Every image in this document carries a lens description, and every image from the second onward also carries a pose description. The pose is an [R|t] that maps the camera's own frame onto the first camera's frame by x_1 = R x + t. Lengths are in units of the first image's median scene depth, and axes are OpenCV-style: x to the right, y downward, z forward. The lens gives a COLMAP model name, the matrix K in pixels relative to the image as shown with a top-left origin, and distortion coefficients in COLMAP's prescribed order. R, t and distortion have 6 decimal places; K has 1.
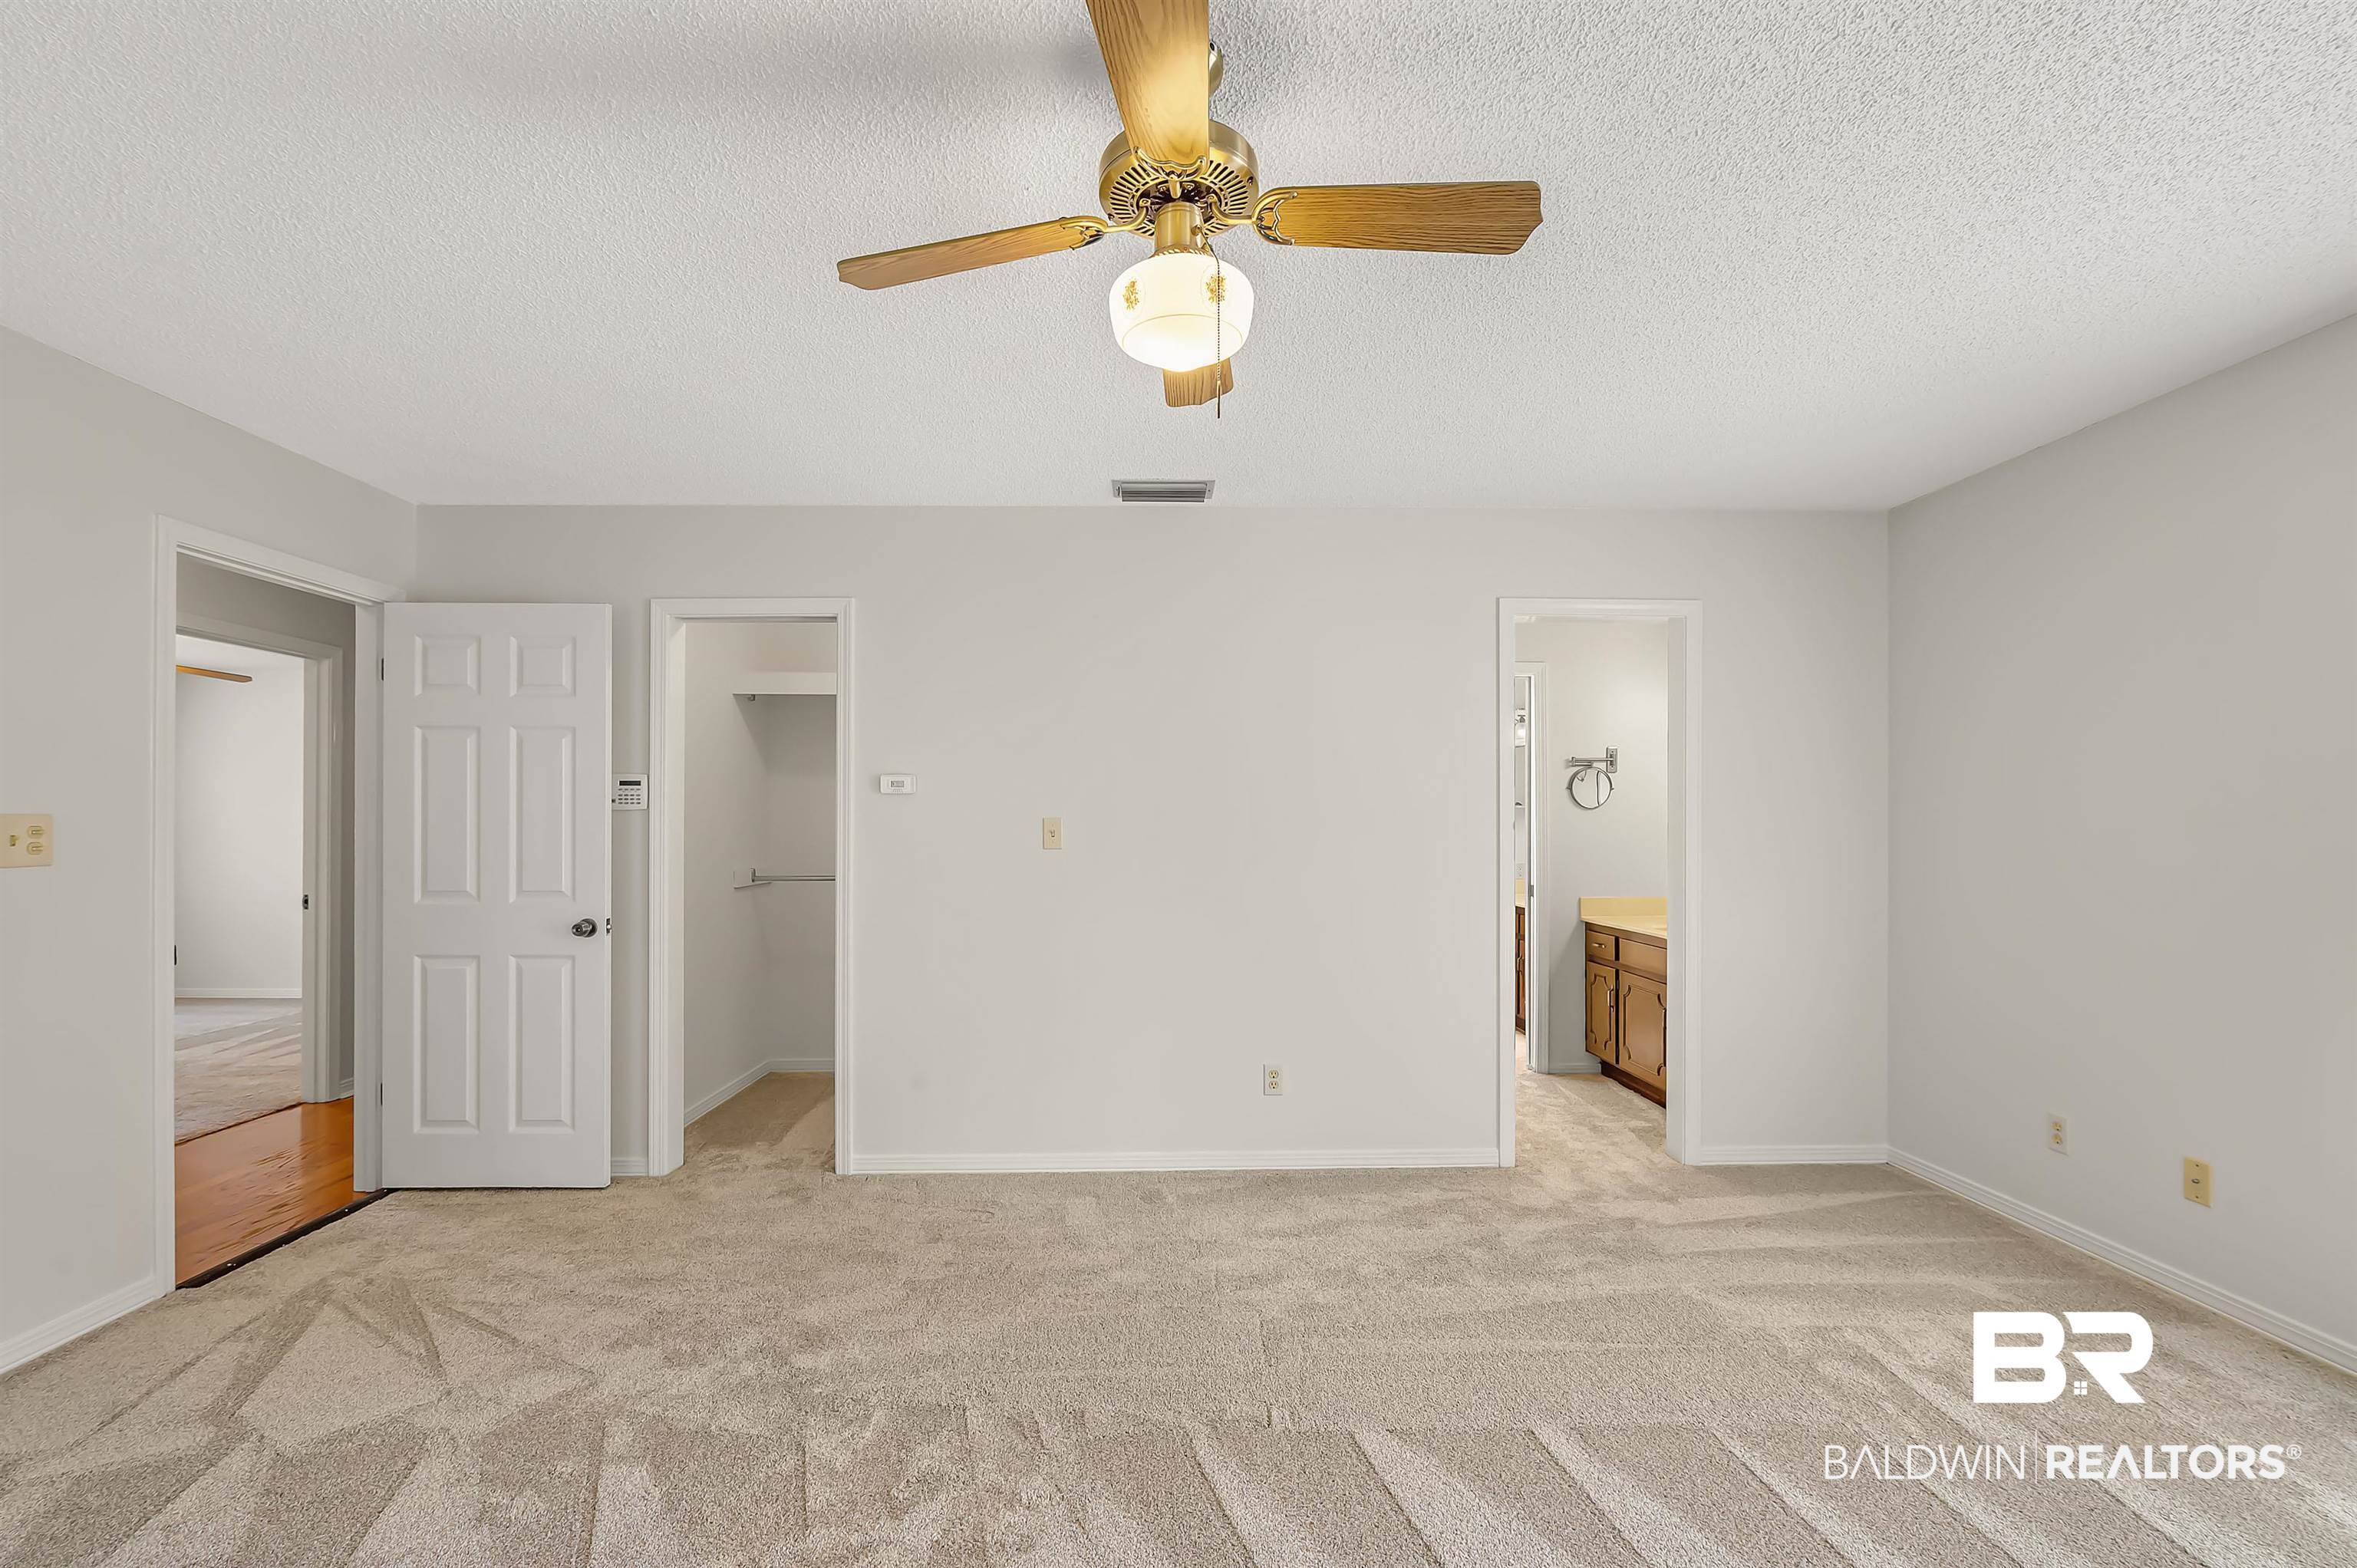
lens RADIAL K [[993.3, 0, 1174.8], [0, 993.3, 803.5], [0, 0, 1]] dist [-0.006045, -0.000149]
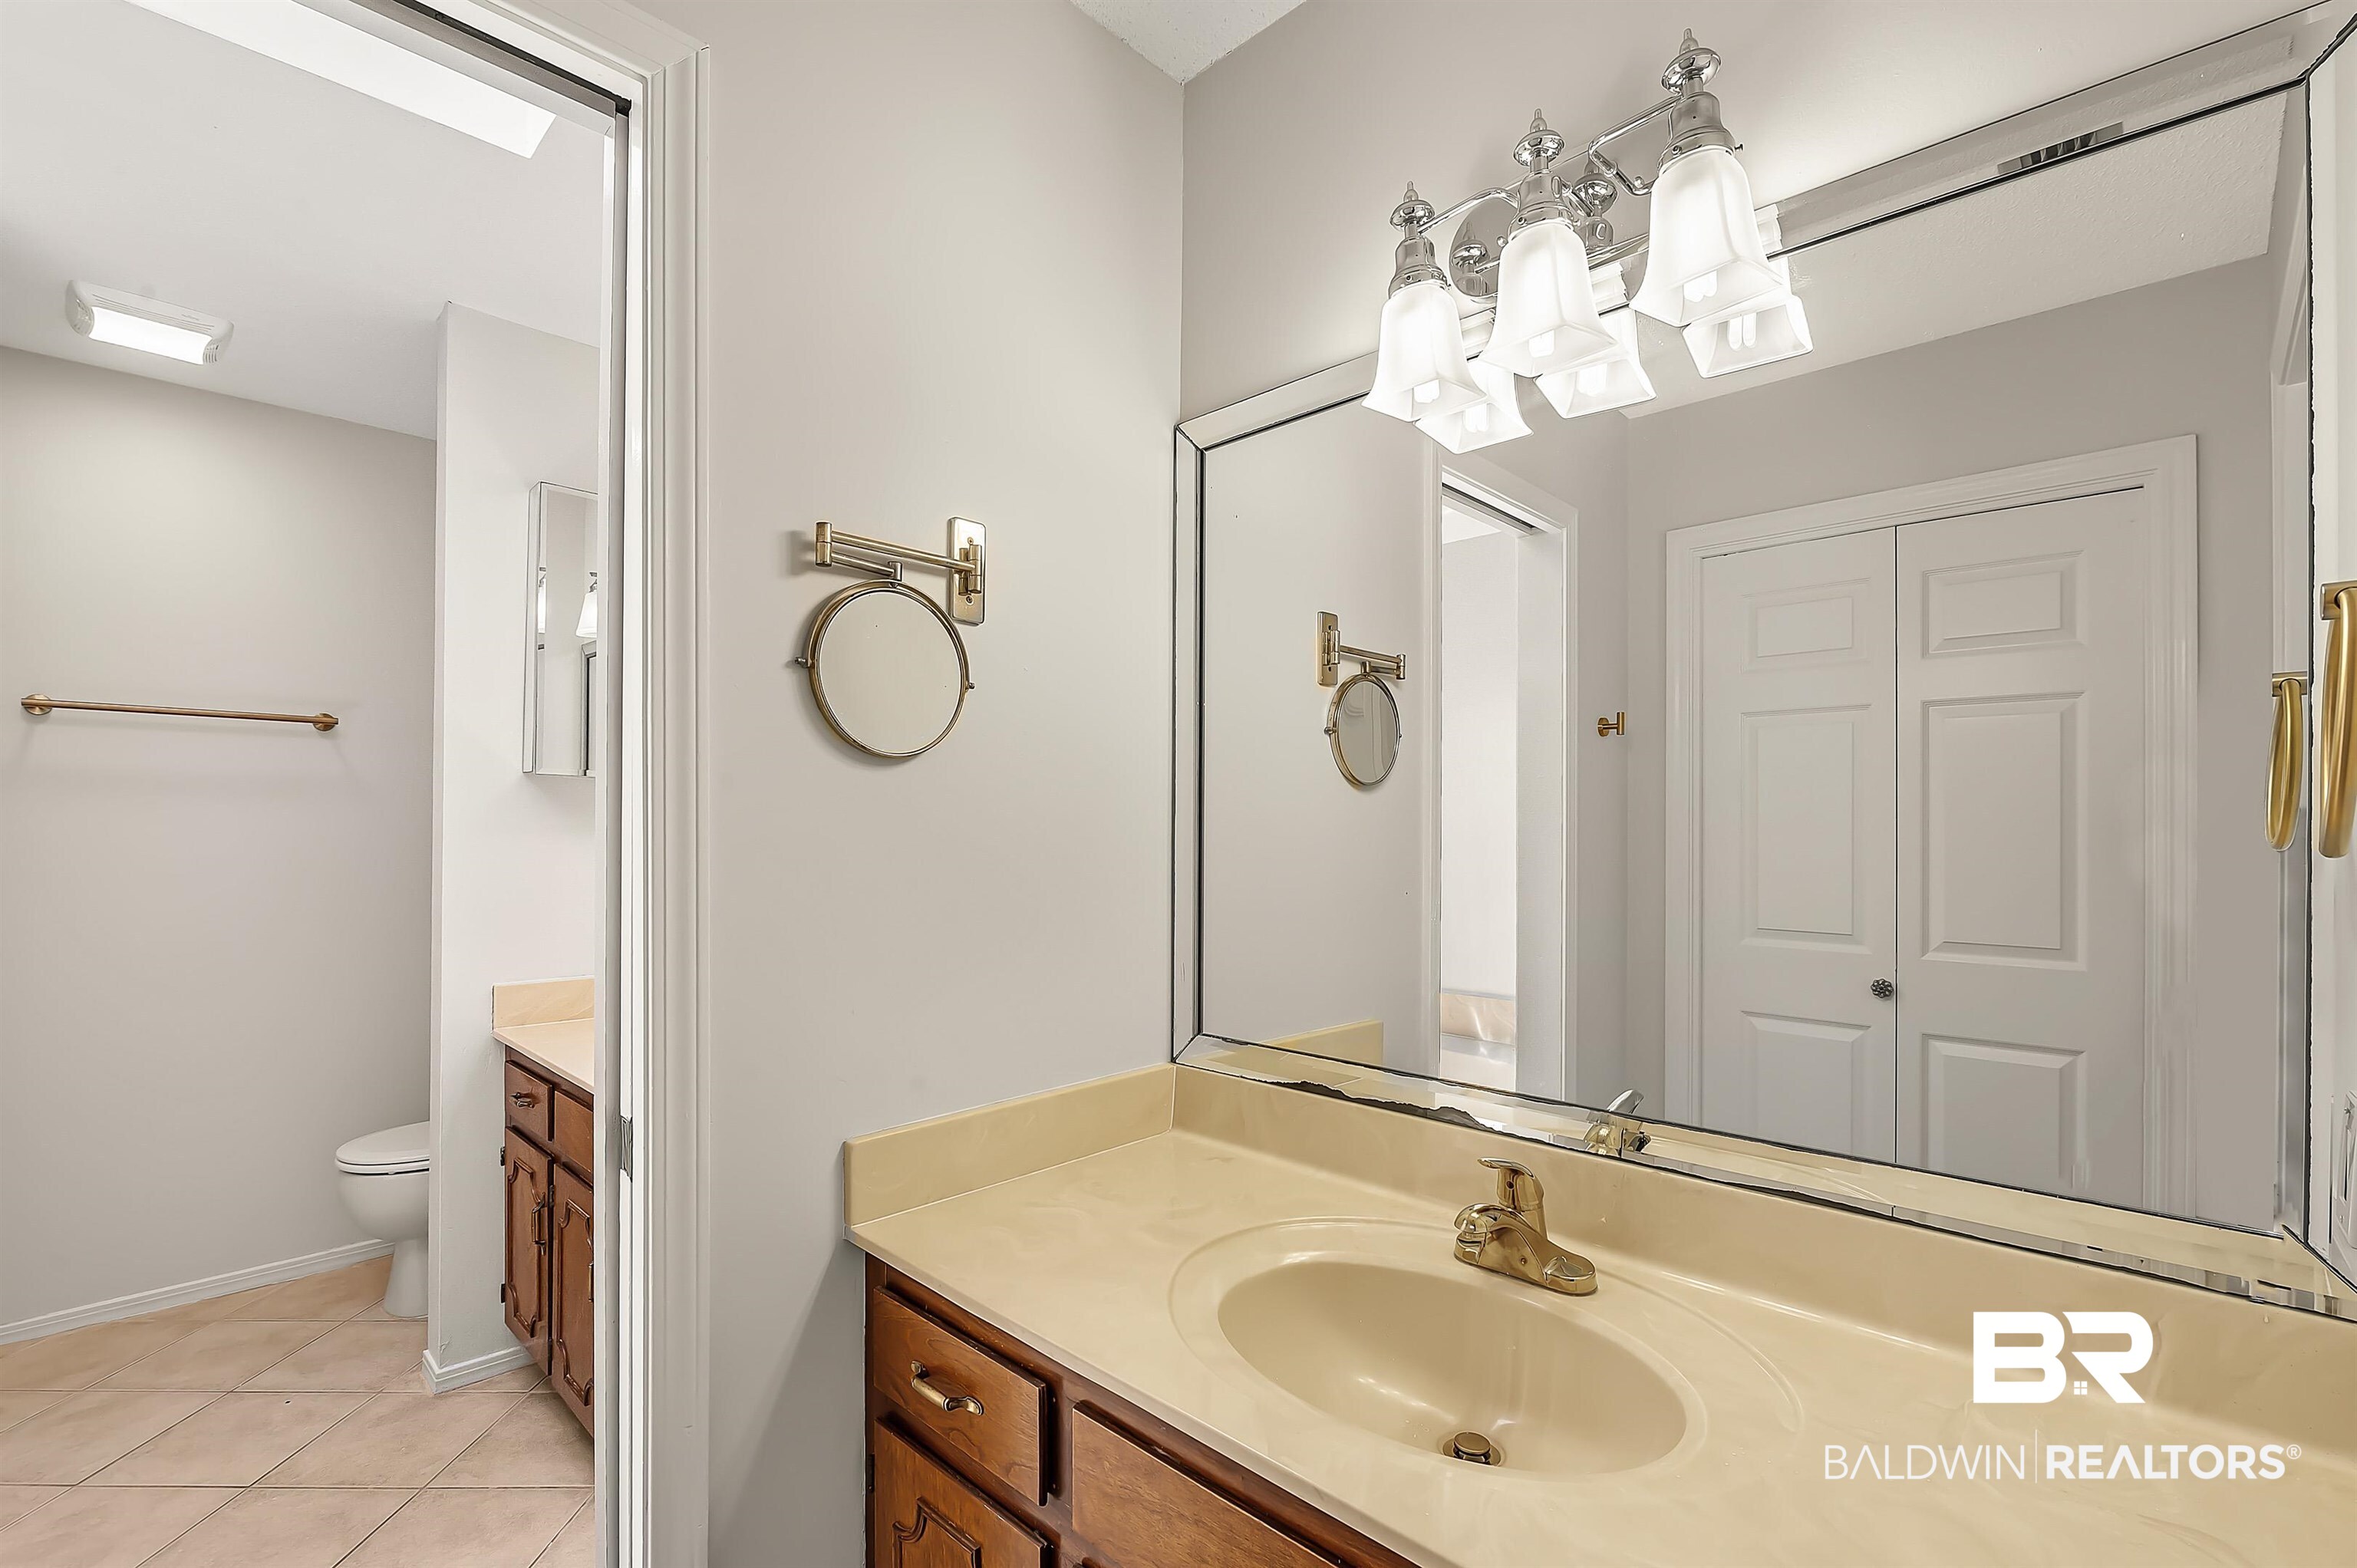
lens RADIAL K [[1026.8, 0, 1155.3], [0, 1026.8, 821.3], [0, 0, 1]] dist [-0.009335, 0.000786]
pose [[0.720739, -0.001493, 0.693205, 0.296379], [-0.003808, 0.999974, 0.006113, 0.017495], [-0.693196, -0.007045, 0.720715, 0.781661]]
